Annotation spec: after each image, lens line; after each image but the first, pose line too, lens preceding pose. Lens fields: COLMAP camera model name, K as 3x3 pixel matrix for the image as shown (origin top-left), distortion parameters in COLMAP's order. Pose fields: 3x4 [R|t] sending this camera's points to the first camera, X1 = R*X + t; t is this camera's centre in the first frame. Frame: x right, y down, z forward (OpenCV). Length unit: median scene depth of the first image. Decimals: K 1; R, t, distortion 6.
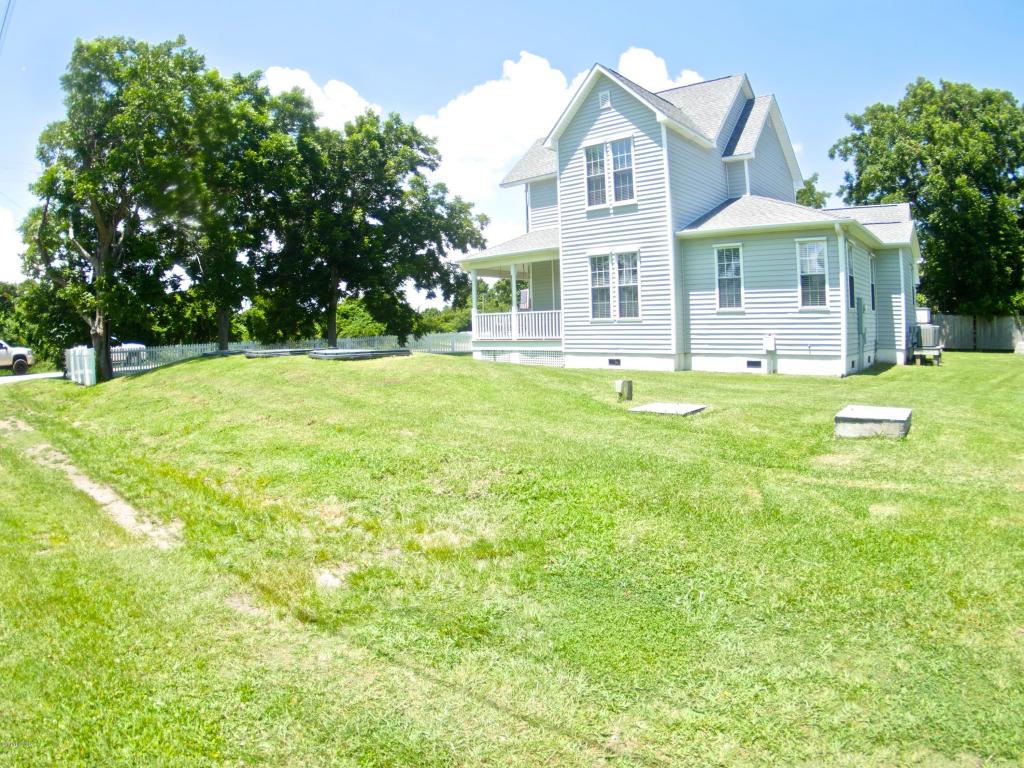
lens RADIAL K [[591.5, 0, 507.7], [0, 591.5, 366.1], [0, 0, 1]] dist [-0.262337, 0.055599]
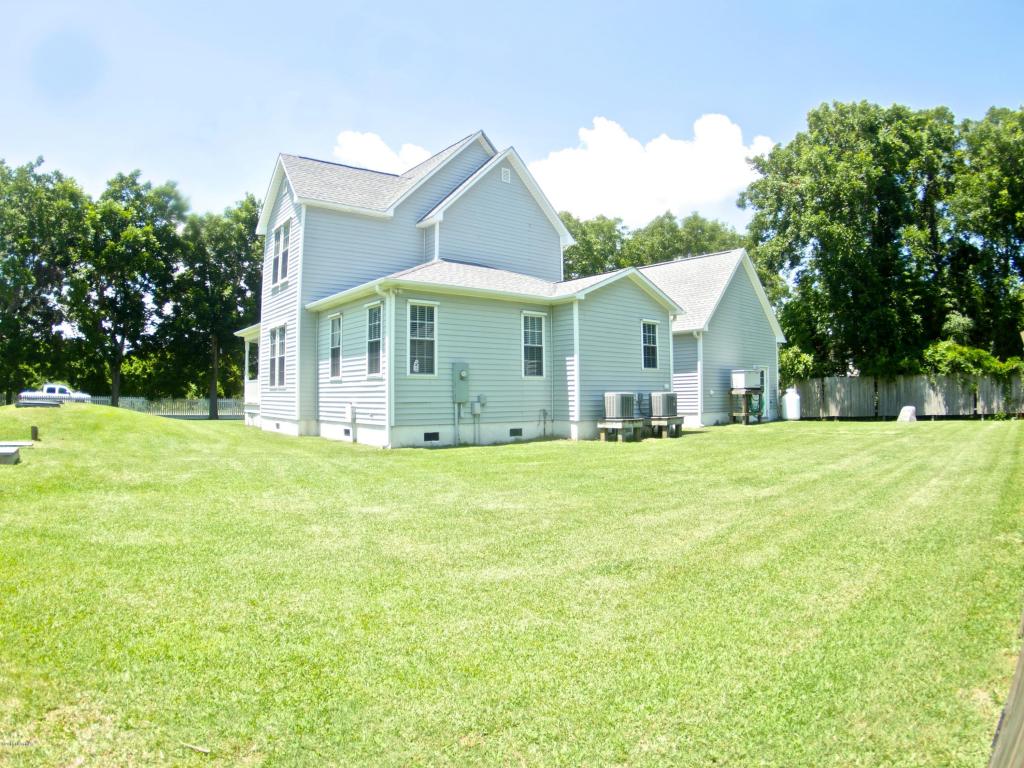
lens RADIAL K [[591.5, 0, 507.7], [0, 591.5, 366.1], [0, 0, 1]] dist [-0.262337, 0.055599]
pose [[0.991130, 0.010509, -0.132482, 0.768512], [-0.025286, 0.993571, -0.110355, -0.013100], [0.130470, 0.112726, 0.985023, 0.015888]]
